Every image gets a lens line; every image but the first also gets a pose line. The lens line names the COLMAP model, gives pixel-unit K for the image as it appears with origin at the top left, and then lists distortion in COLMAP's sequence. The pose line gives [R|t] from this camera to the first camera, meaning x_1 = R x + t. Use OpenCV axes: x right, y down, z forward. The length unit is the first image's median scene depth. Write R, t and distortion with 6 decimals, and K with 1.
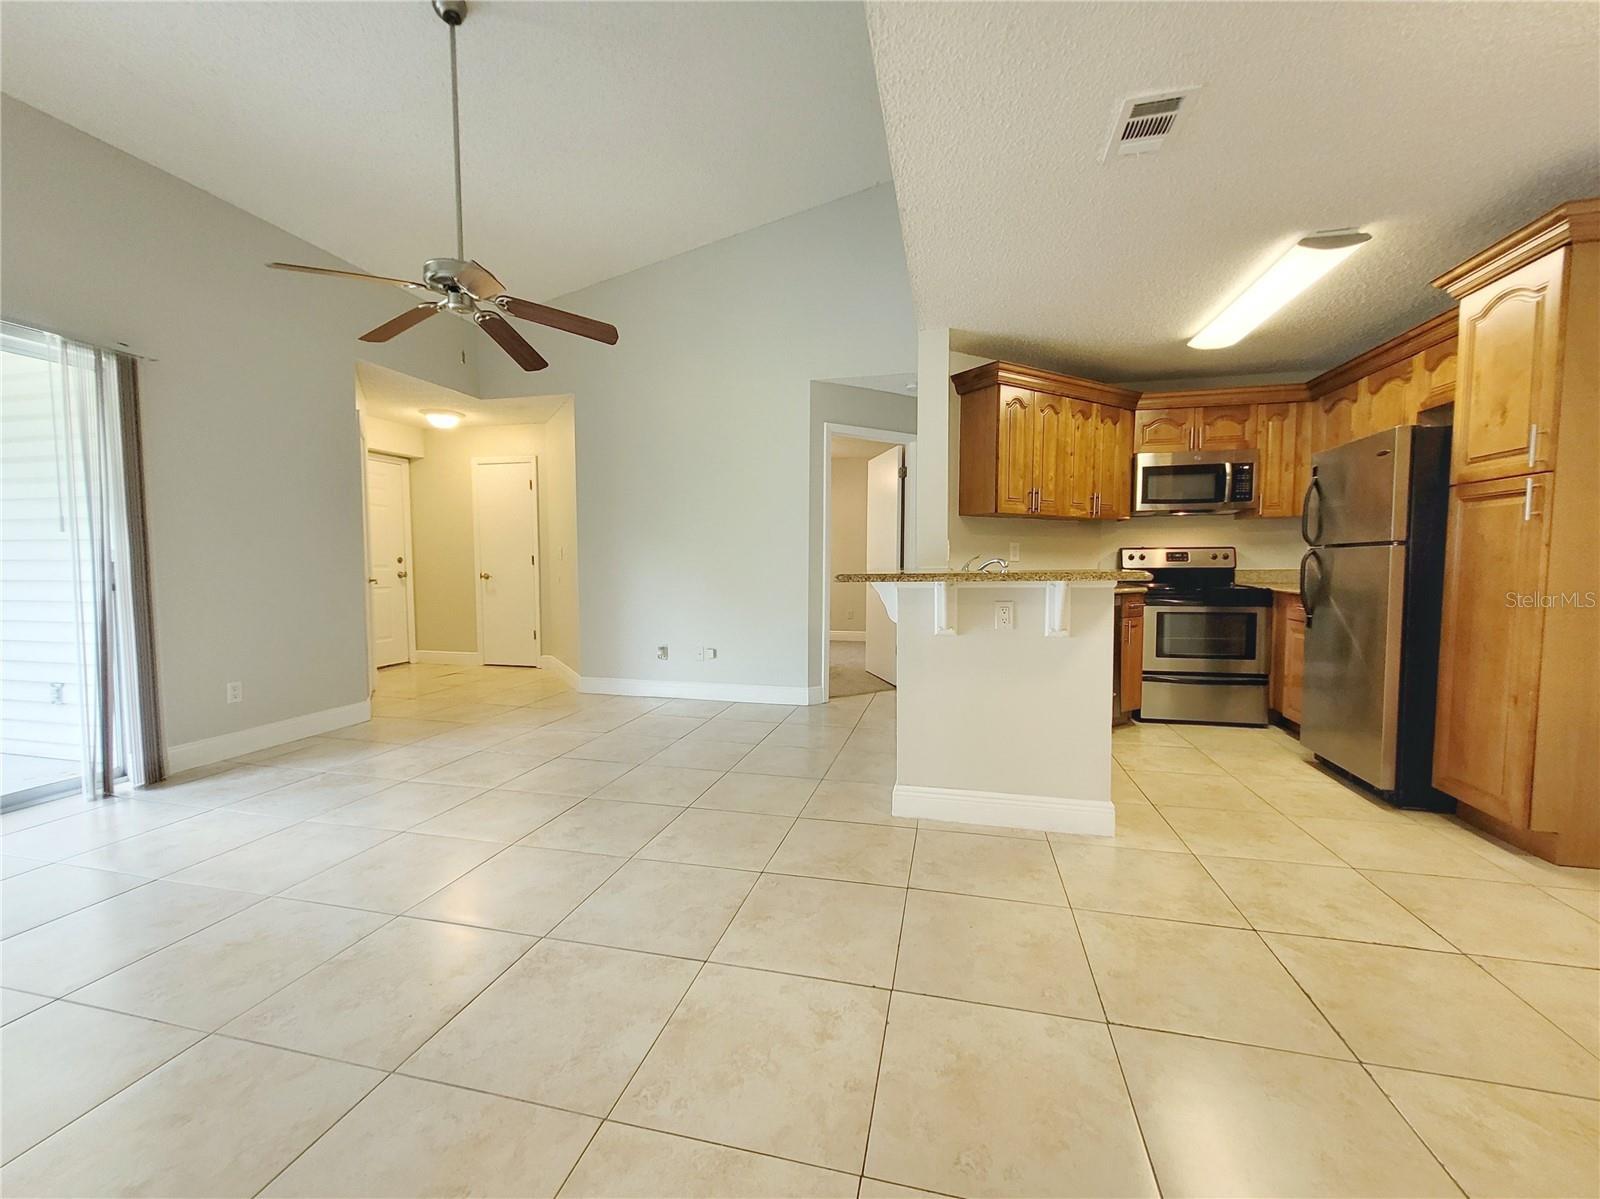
lens RADIAL K [[631.1, 0, 807.0], [0, 631.1, 599.2], [0, 0, 1]] dist [0.004282, -0.000003]
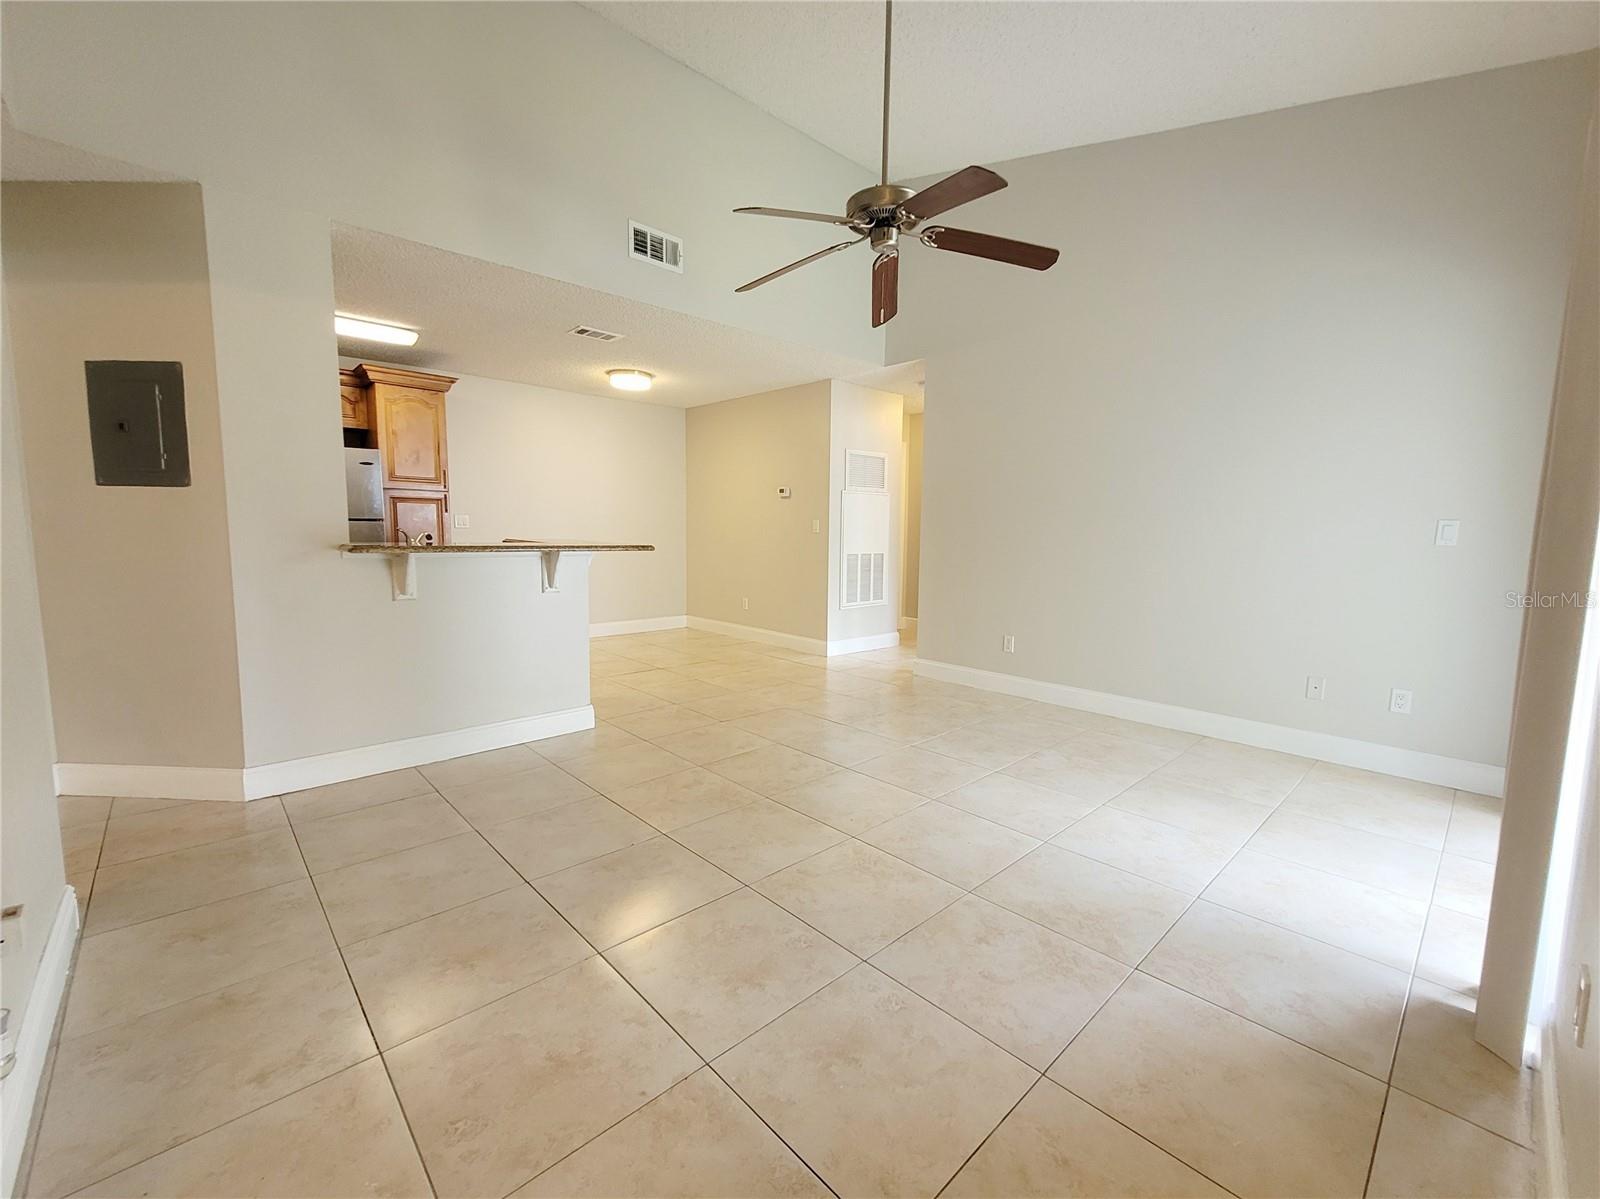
lens RADIAL K [[672.0, 0, 806.6], [0, 672.0, 603.9], [0, 0, 1]] dist [0.003414, 0.000087]
pose [[-0.839853, -0.070199, 0.538255, -0.629155], [0.020345, 0.986835, 0.160447, -0.085438], [-0.542432, 0.145703, -0.827368, 1.204872]]
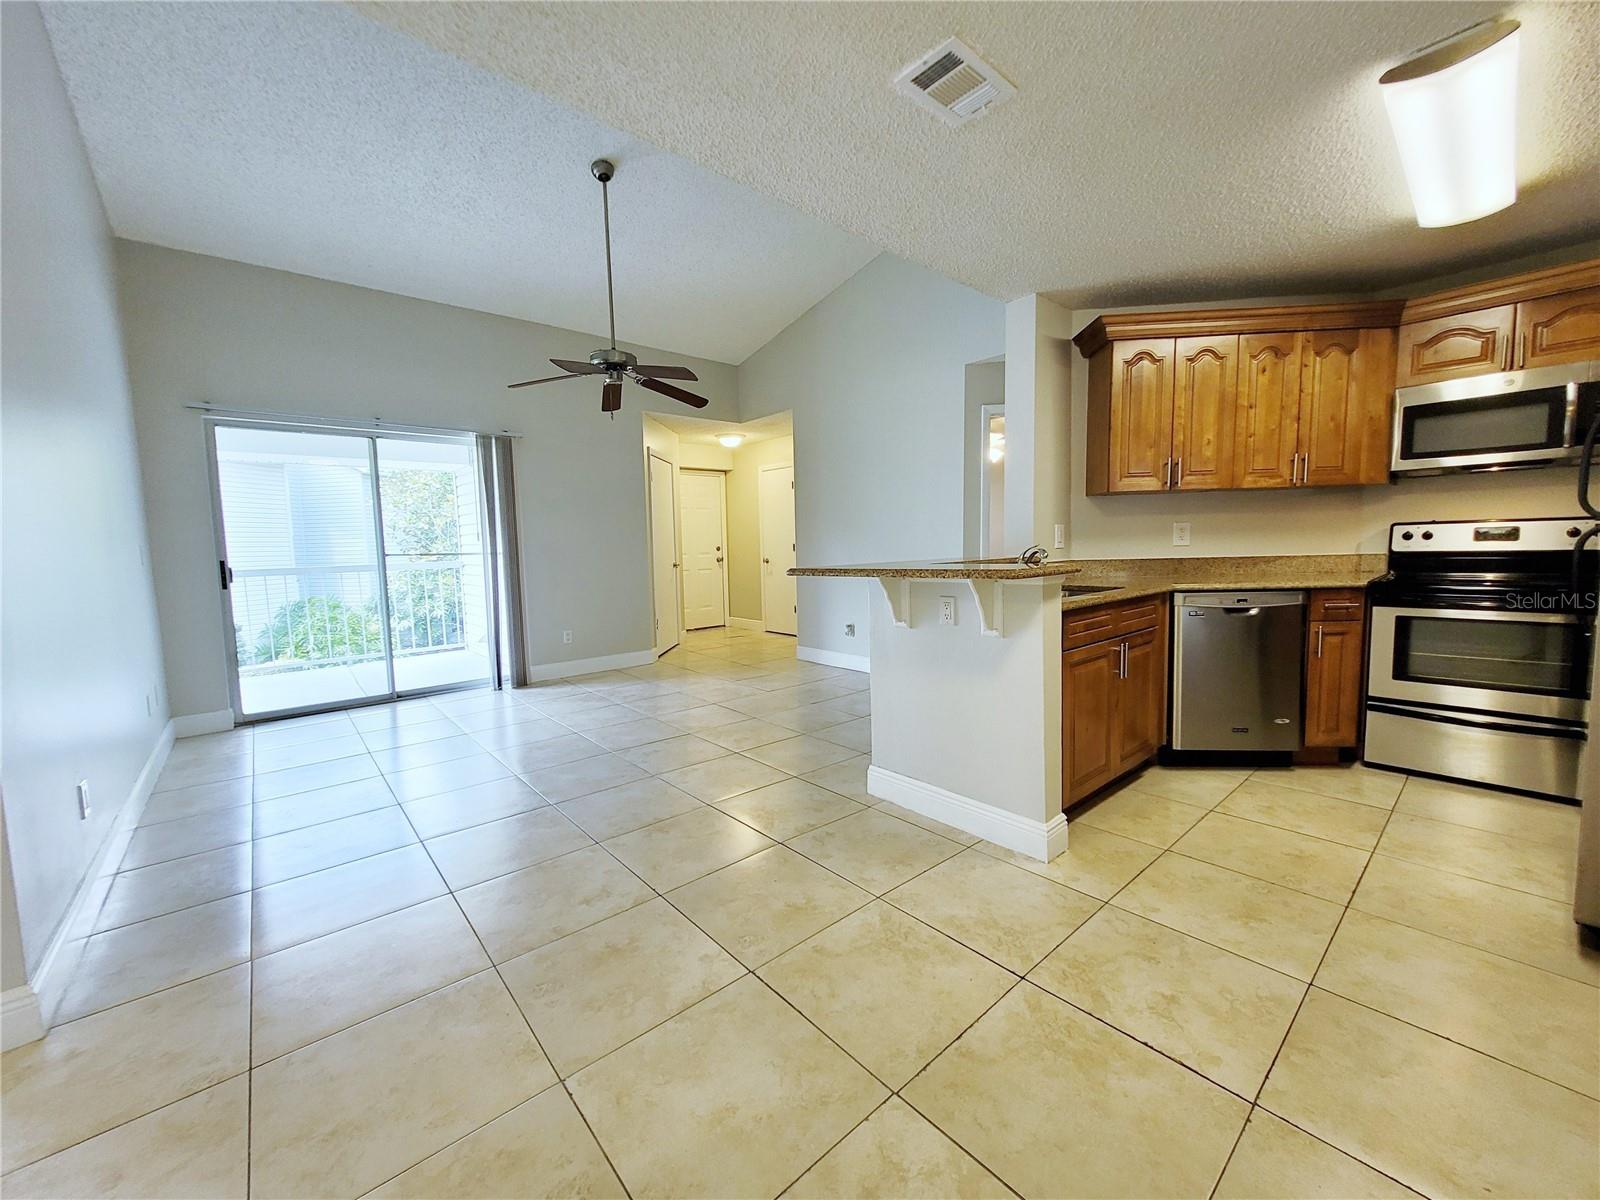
lens RADIAL K [[621.7, 0, 805.5], [0, 621.7, 600.7], [0, 0, 1]] dist [0.000927, -0.000256]
pose [[0.816817, 0.035903, -0.575779, 0.410014], [-0.013548, 0.998980, 0.043071, -0.017086], [0.576738, -0.027380, 0.816470, 0.054908]]
